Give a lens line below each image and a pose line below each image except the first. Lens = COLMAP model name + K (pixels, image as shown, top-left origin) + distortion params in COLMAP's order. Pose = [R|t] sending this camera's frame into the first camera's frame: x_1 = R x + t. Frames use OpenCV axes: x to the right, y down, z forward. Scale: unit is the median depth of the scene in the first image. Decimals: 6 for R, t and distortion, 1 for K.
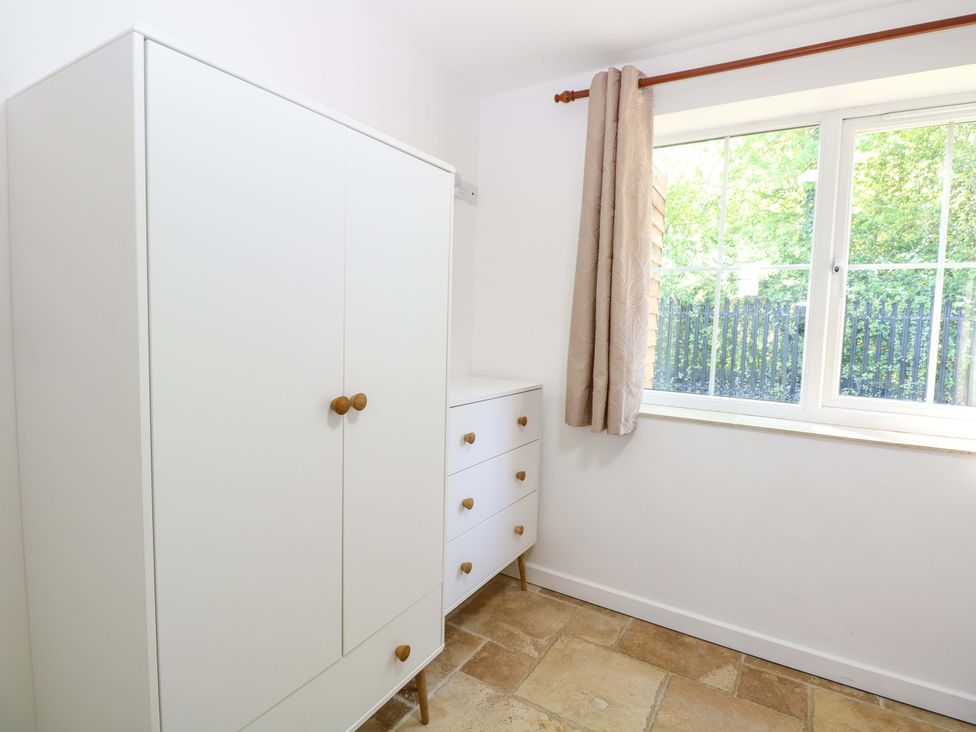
lens RADIAL K [[513.1, 0, 485.5], [0, 513.1, 358.4], [0, 0, 1]] dist [-0.008797, -0.005628]
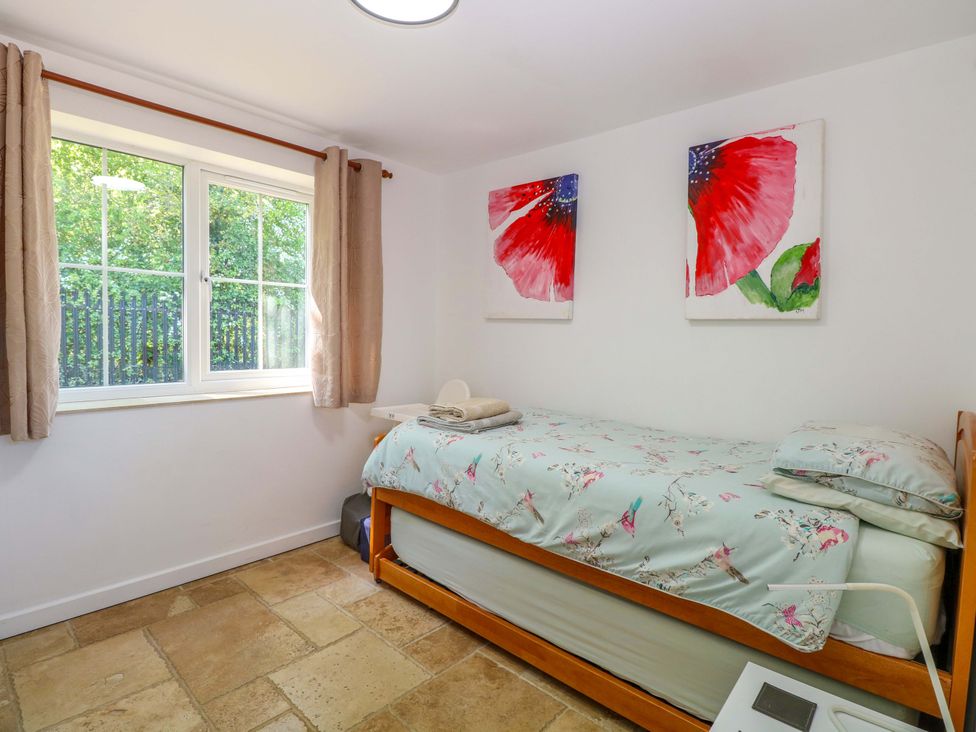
lens RADIAL K [[513.1, 0, 494.0], [0, 513.1, 366.4], [0, 0, 1]] dist [-0.008797, -0.005628]
pose [[0.170190, -0.095458, 0.980777, -0.504437], [0.055903, 0.994629, 0.087105, -0.017635], [-0.983824, 0.040004, 0.174612, 0.006123]]
